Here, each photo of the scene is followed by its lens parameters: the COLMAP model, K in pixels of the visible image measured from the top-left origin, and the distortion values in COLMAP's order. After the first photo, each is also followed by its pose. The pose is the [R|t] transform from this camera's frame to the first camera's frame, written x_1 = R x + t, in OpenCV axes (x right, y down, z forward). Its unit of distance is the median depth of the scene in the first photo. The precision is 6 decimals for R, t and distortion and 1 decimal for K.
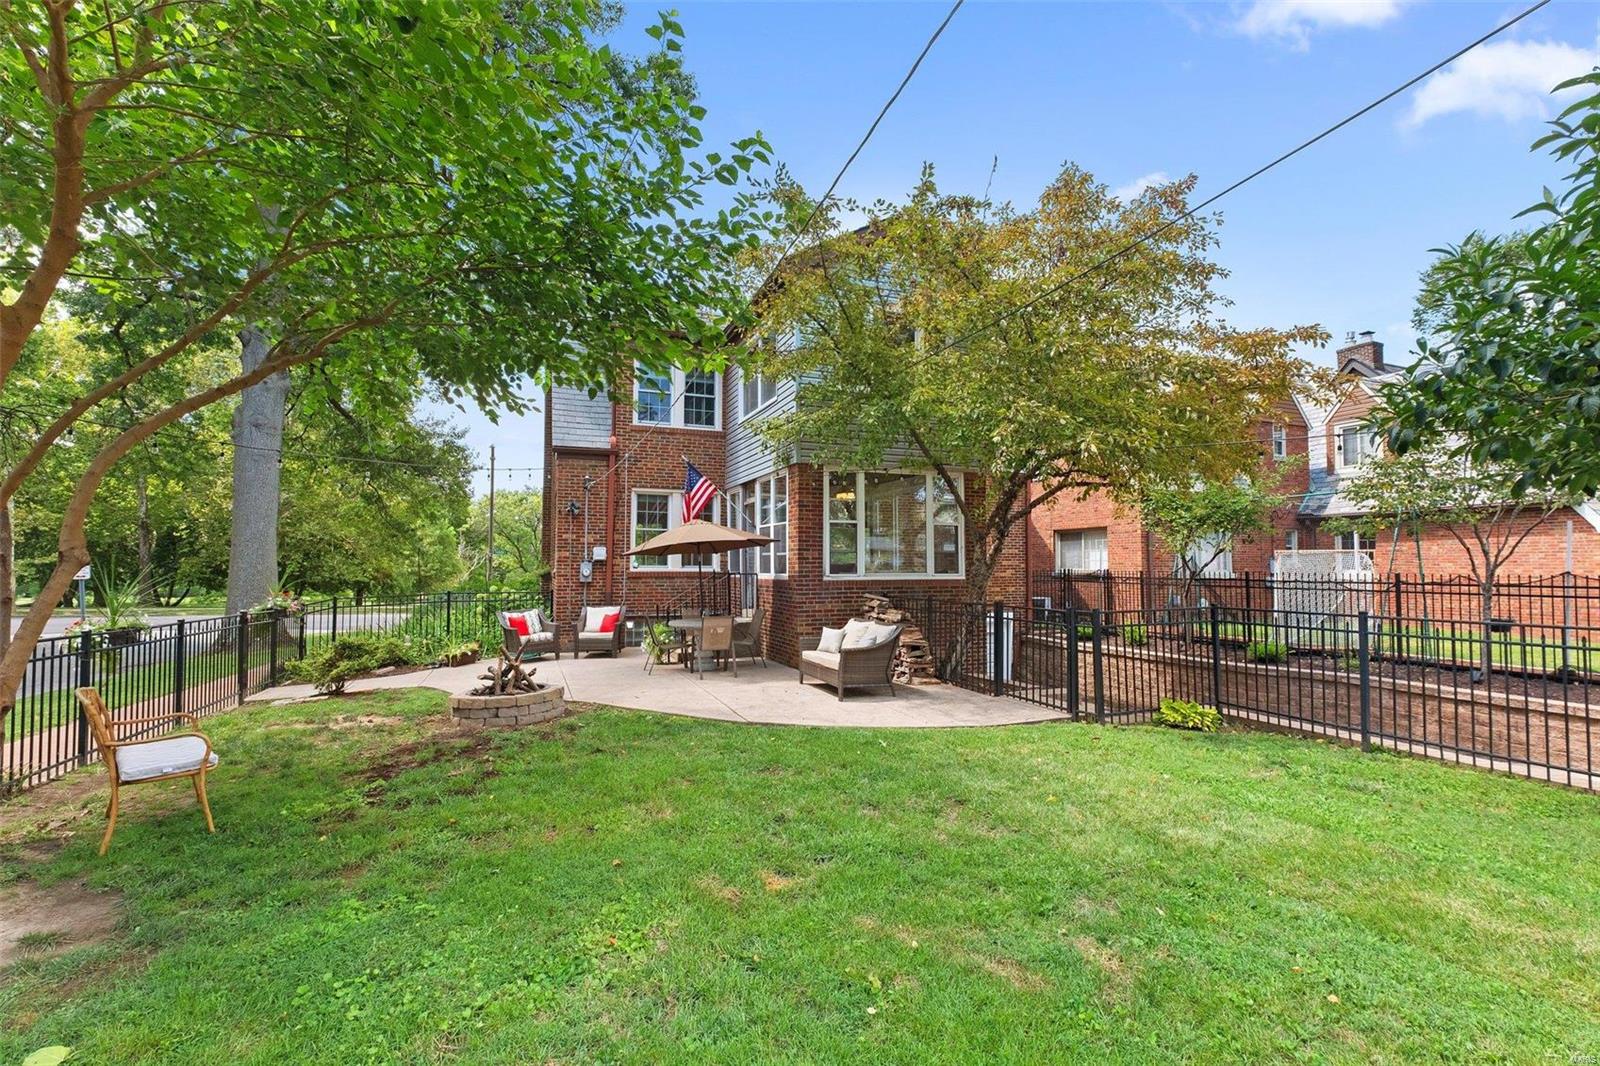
lens RADIAL K [[717.0, 0, 800.0], [0, 717.0, 533.0], [0, 0, 1]] dist [0.000080, -0.000474]
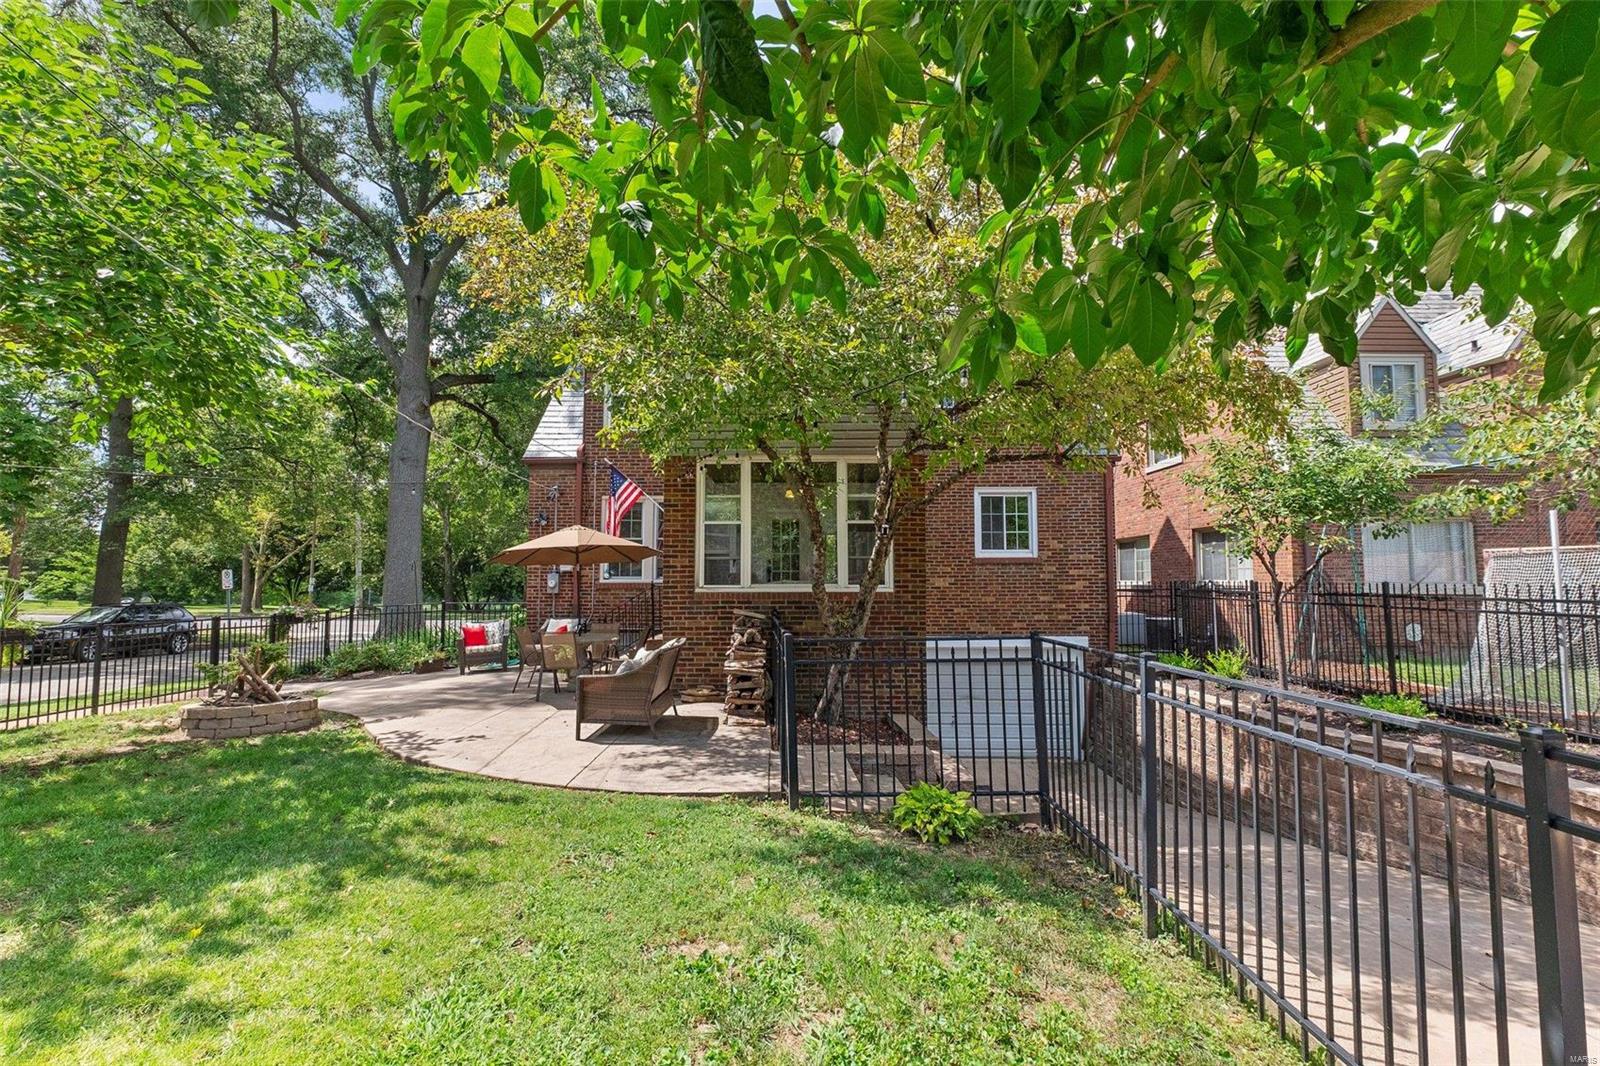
lens RADIAL K [[717.0, 0, 800.0], [0, 717.0, 533.0], [0, 0, 1]] dist [0.000080, -0.000474]
pose [[0.932172, -0.024762, -0.361167, 0.422816], [0.018658, 0.999618, -0.020378, 0.014006], [0.361534, 0.012257, 0.932278, 0.232767]]
